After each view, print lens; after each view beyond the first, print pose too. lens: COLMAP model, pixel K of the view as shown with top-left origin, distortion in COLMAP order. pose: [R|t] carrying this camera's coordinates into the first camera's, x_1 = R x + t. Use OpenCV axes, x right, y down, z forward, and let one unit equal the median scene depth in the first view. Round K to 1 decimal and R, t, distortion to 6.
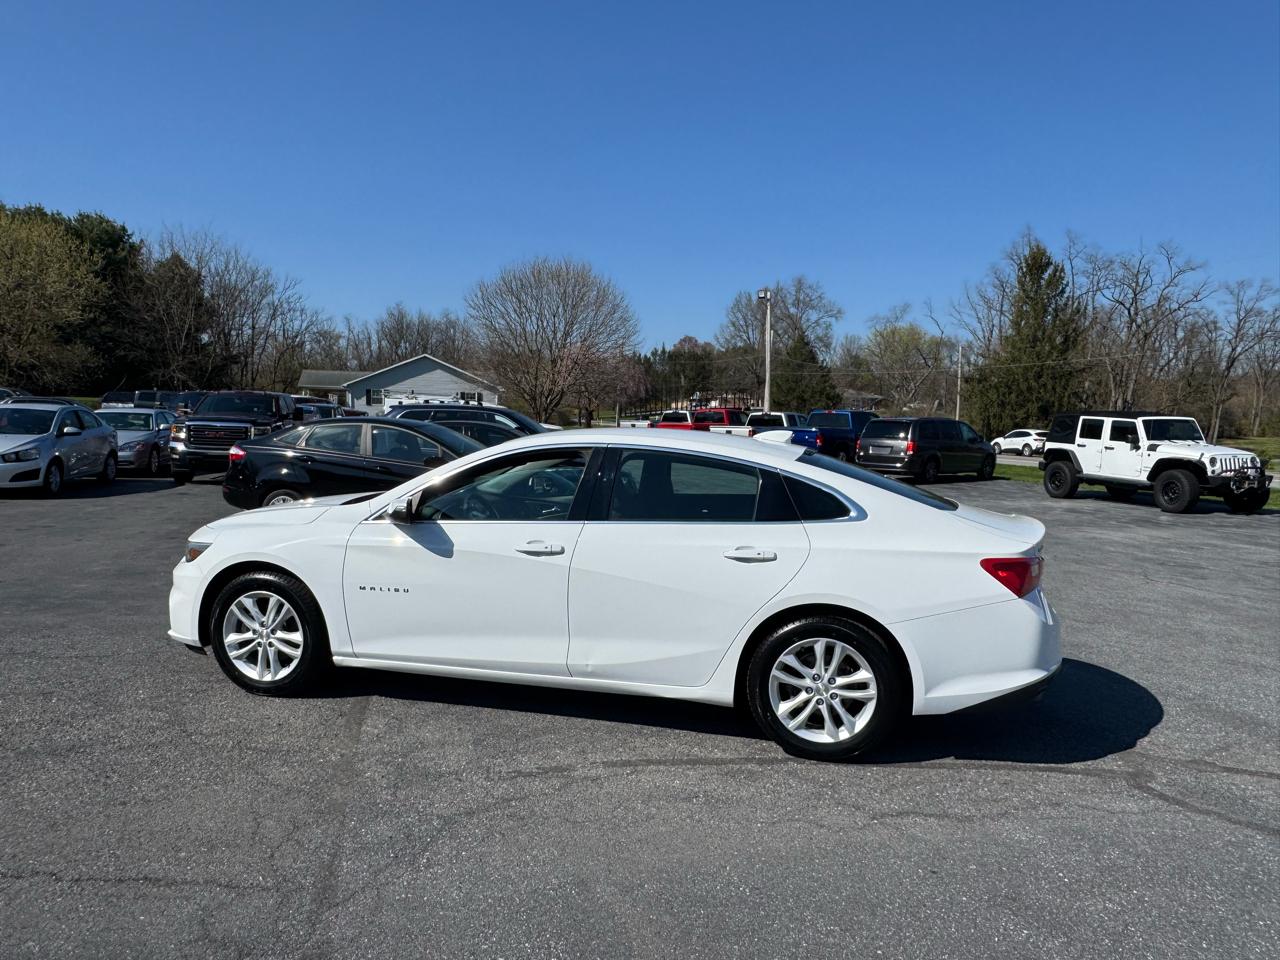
lens RADIAL K [[850.1, 0, 643.3], [0, 850.1, 488.2], [0, 0, 1]] dist [-0.003541, 0.002557]
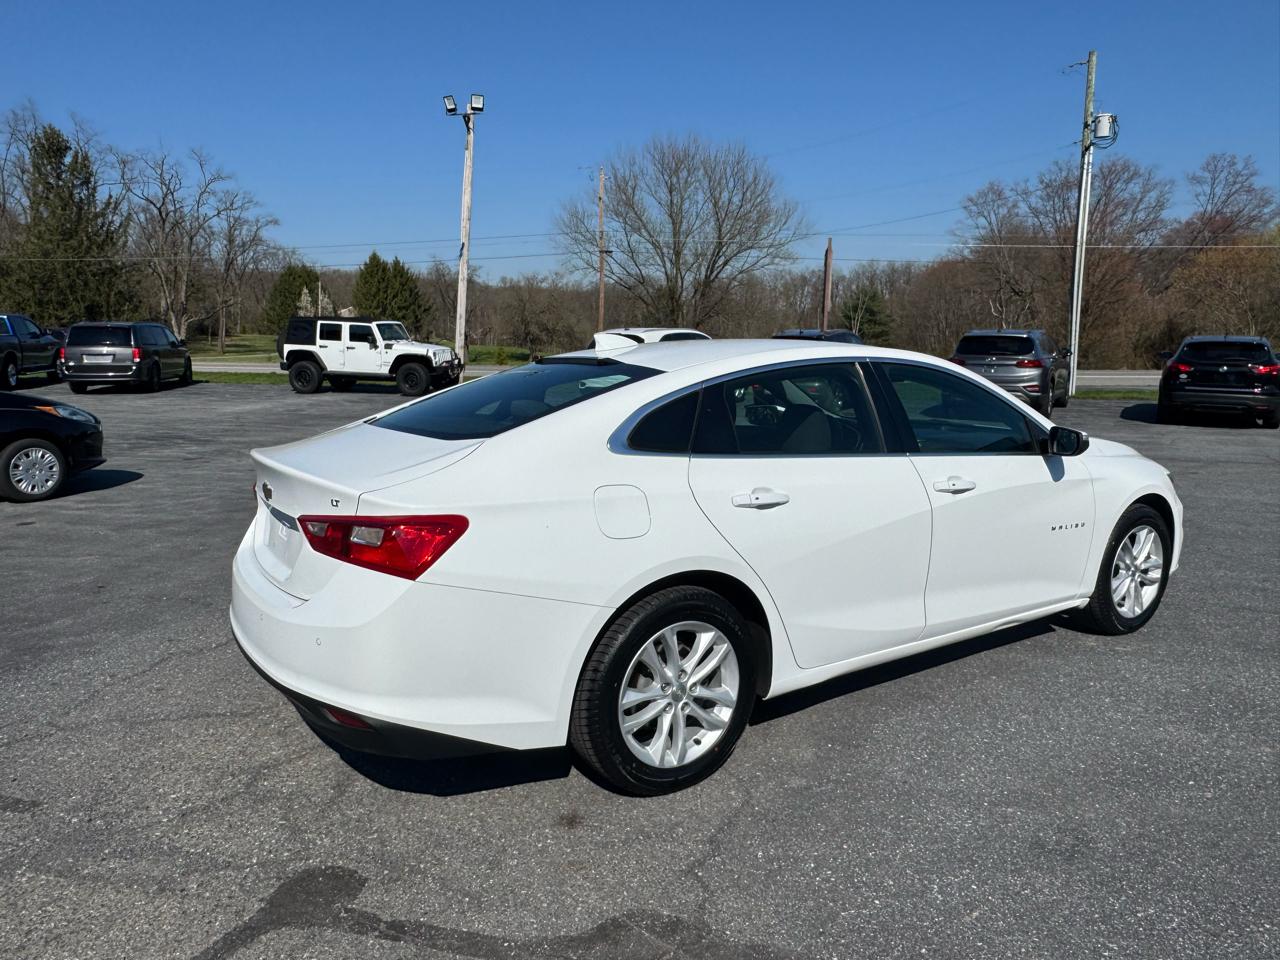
lens RADIAL K [[851.0, 0, 643.5], [0, 851.0, 475.7], [0, 0, 1]] dist [-0.004622, 0.004341]
pose [[0.459799, -0.164106, 0.872728, -0.114568], [0.073420, 0.986437, 0.146806, -0.005129], [-0.884982, -0.003425, 0.465612, 0.024215]]
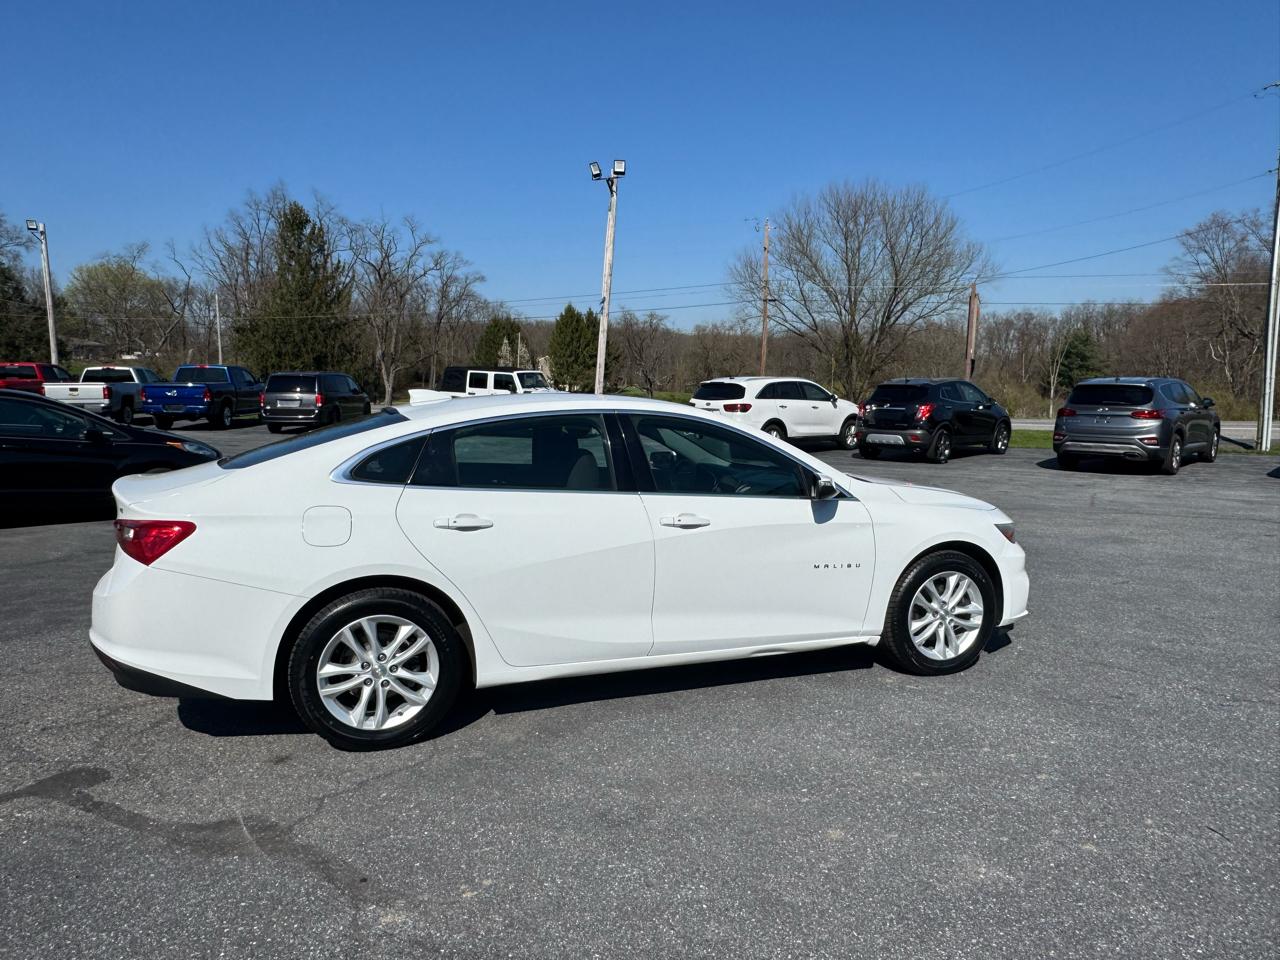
lens RADIAL K [[850.3, 0, 641.8], [0, 850.3, 488.4], [0, 0, 1]] dist [-0.001650, 0.000660]
pose [[0.648437, -0.114422, 0.752621, -0.105274], [0.068191, 0.993396, 0.092276, -0.003115], [-0.758208, -0.008513, 0.651957, -0.012111]]
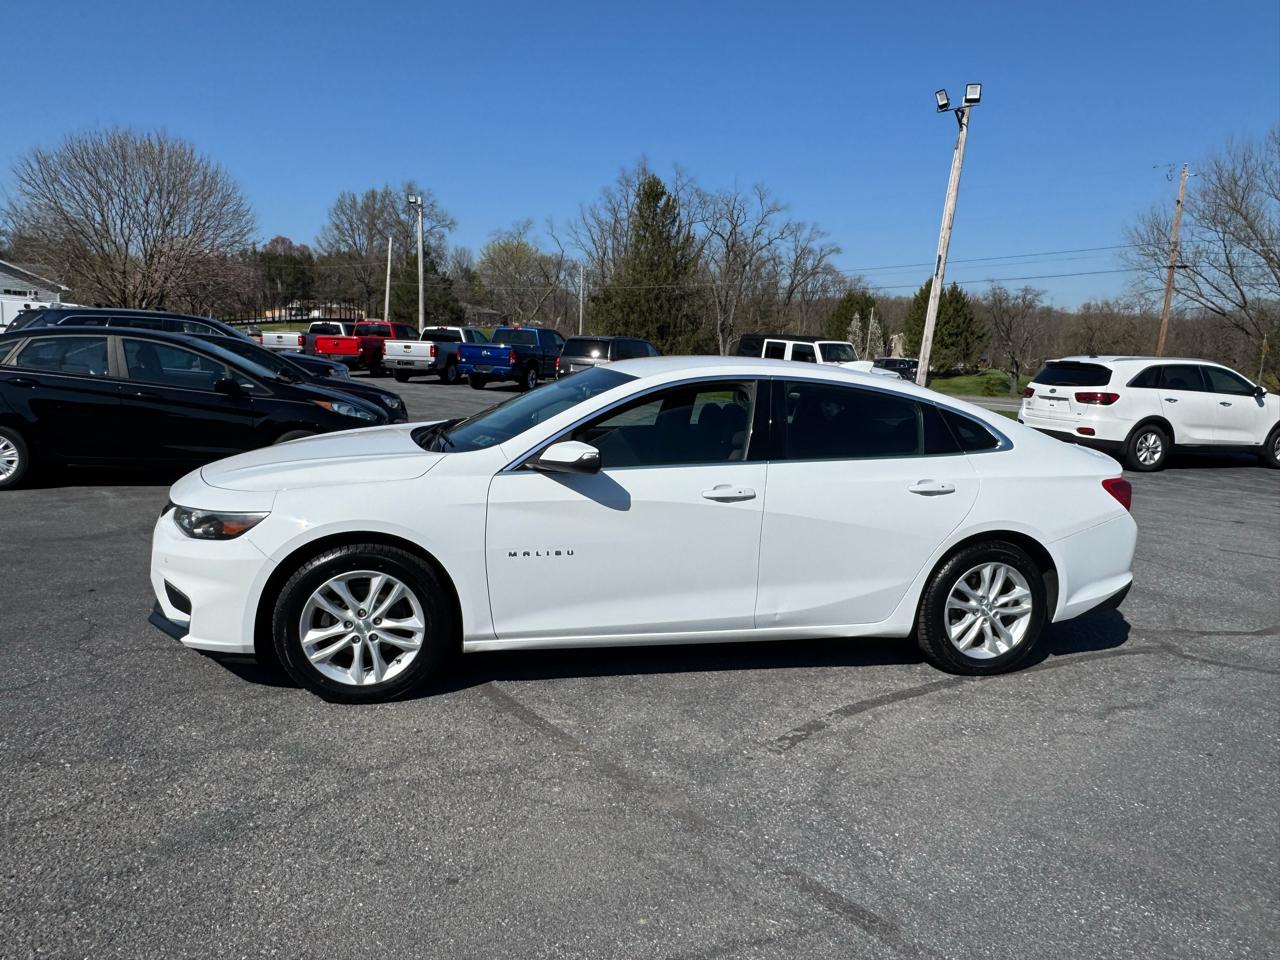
lens RADIAL K [[851.0, 0, 643.5], [0, 851.0, 475.7], [0, 0, 1]] dist [-0.004622, 0.004341]
pose [[0.897252, -0.050978, 0.438566, -0.046453], [0.013455, 0.996008, 0.088245, -0.002252], [-0.441313, -0.073277, 0.894356, 0.018146]]
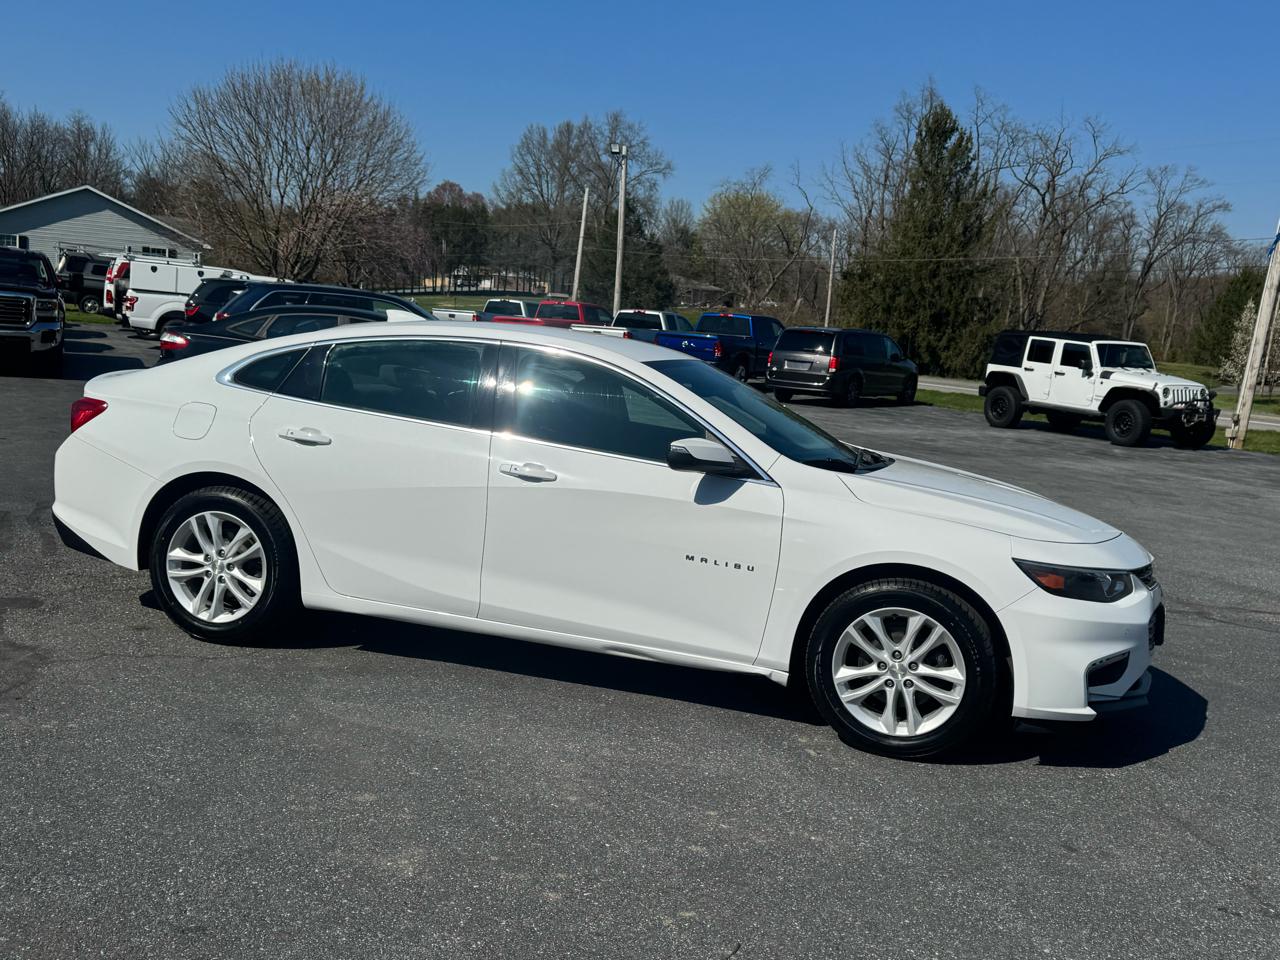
lens RADIAL K [[1195.9, 0, 647.4], [0, 1195.9, 484.8], [0, 0, 1]] dist [0.196933, -0.429334]
pose [[0.972869, 0.018673, 0.230602, -0.059382], [-0.033859, 0.997497, 0.062072, 0.001871], [-0.228866, -0.068196, 0.971066, -0.056904]]
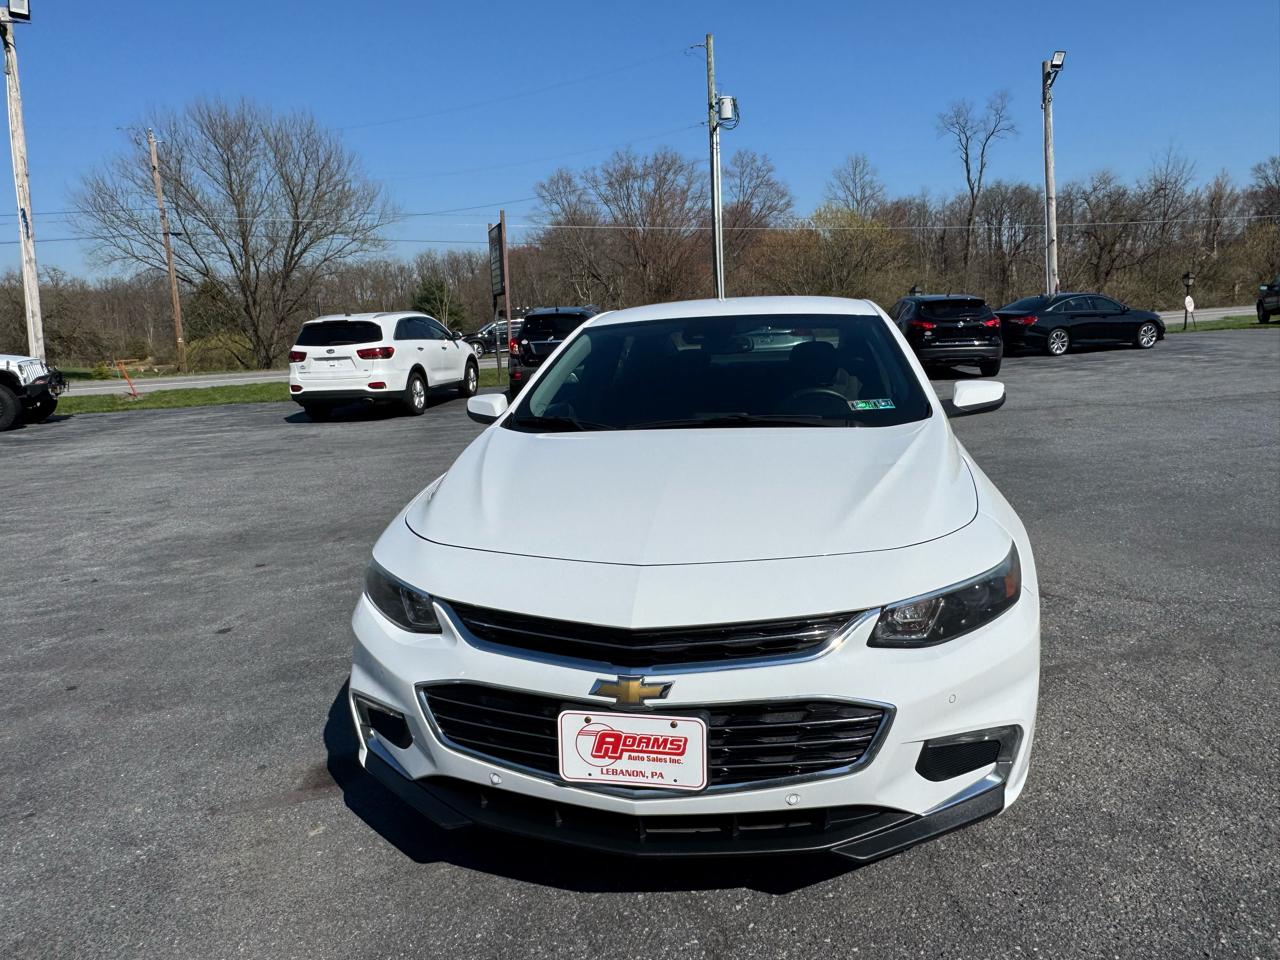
lens RADIAL K [[847.2, 0, 641.9], [0, 847.2, 490.6], [0, 0, 1]] dist [-0.000758, -0.001246]
pose [[-0.027255, -0.219480, 0.975236, -0.082171], [0.121080, 0.967691, 0.221165, -0.007744], [-0.992268, 0.124110, 0.000200, 0.103543]]
